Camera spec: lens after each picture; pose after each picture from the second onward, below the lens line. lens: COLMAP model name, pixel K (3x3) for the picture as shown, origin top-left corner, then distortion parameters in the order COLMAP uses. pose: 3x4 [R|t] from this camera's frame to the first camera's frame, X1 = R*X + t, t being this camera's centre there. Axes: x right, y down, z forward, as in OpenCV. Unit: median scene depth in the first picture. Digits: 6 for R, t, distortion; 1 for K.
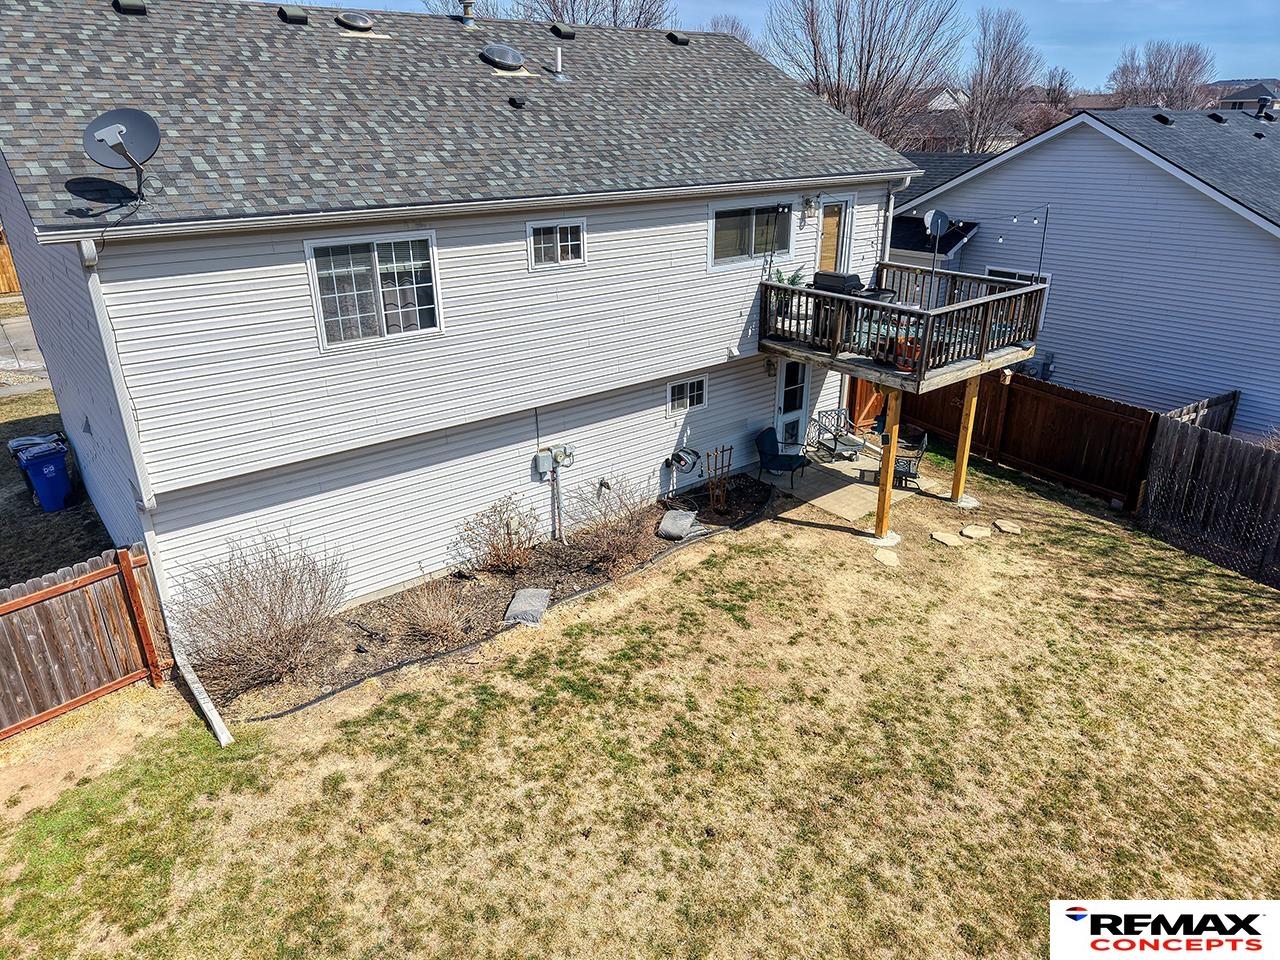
lens RADIAL K [[851.1, 0, 639.9], [0, 851.1, 474.4], [0, 0, 1]] dist [0.058938, -0.085606]
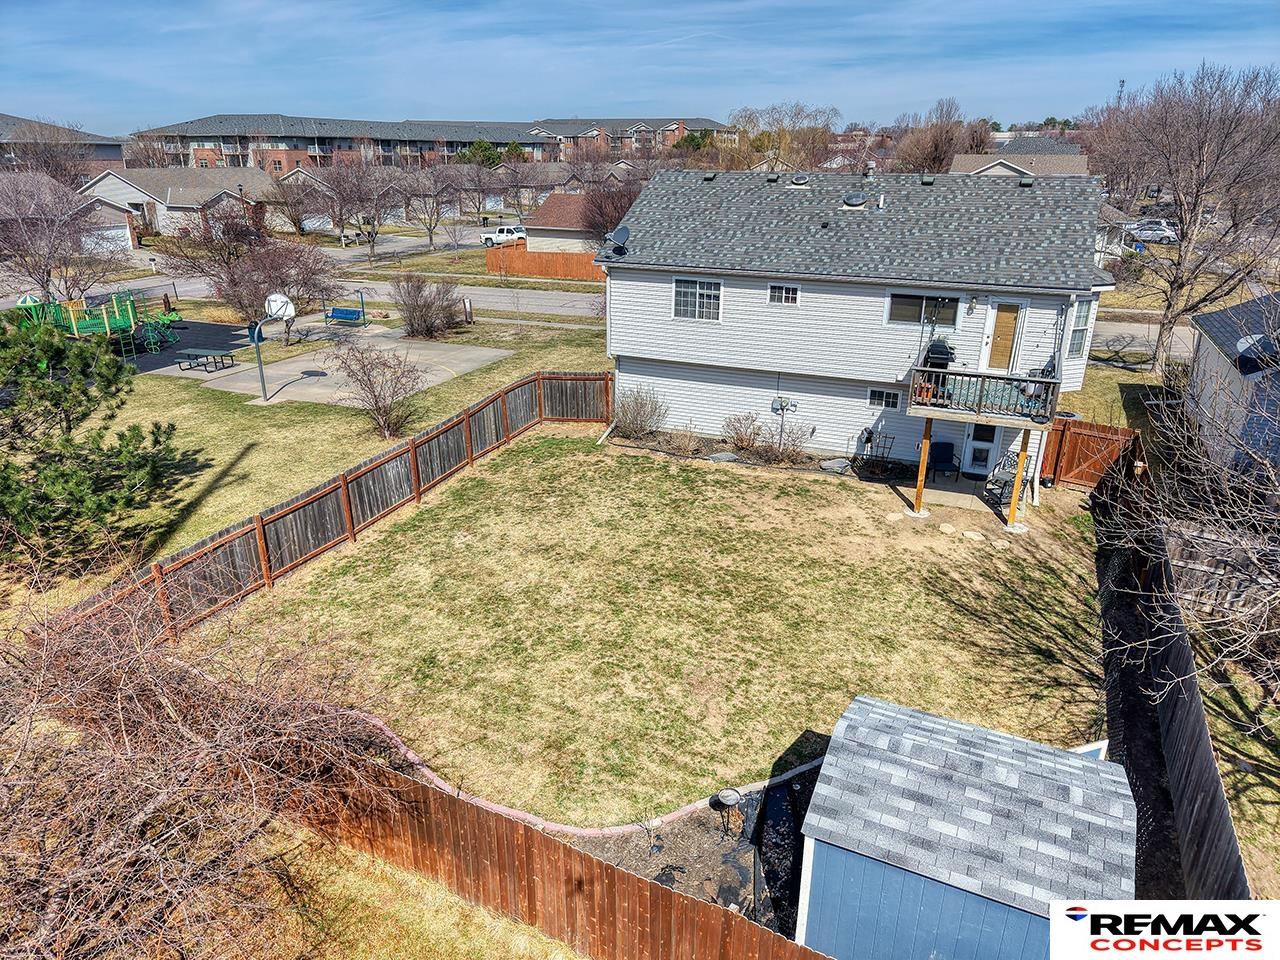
lens RADIAL K [[851.1, 0, 639.9], [0, 851.1, 474.4], [0, 0, 1]] dist [0.058938, -0.085606]
pose [[0.472979, 0.325569, -0.818716, 1.510908], [-0.348533, 0.922567, 0.165515, -0.084684], [0.809207, 0.207064, 0.549826, -0.320370]]
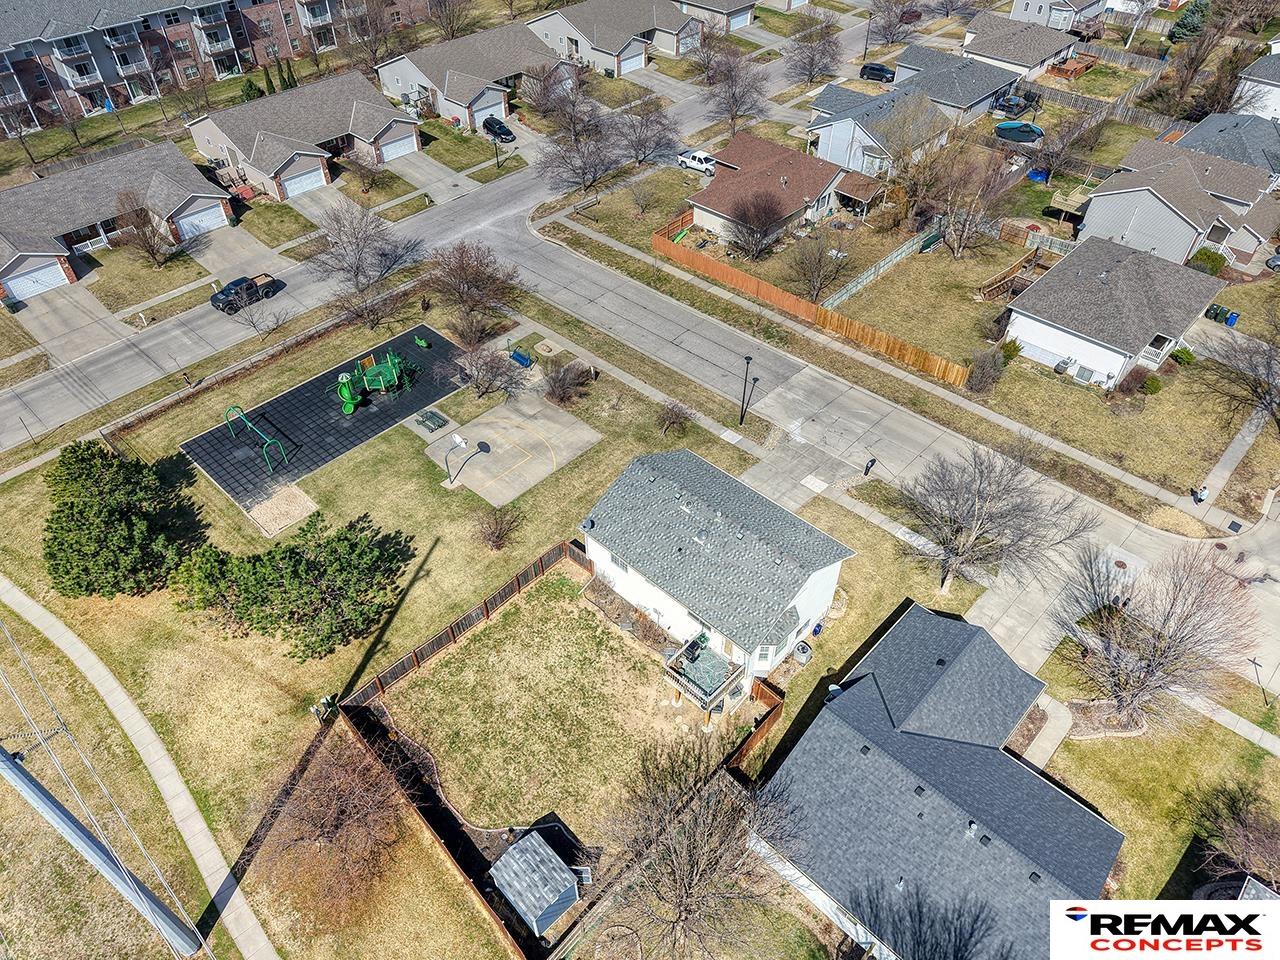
lens RADIAL K [[890.9, 0, 641.3], [0, 890.9, 439.0], [0, 0, 1]] dist [0.063926, -0.099988]
pose [[0.135298, 0.666817, -0.732837, 2.584991], [-0.375622, 0.718946, 0.584829, -3.230130], [0.916844, 0.196144, 0.347743, -0.711466]]
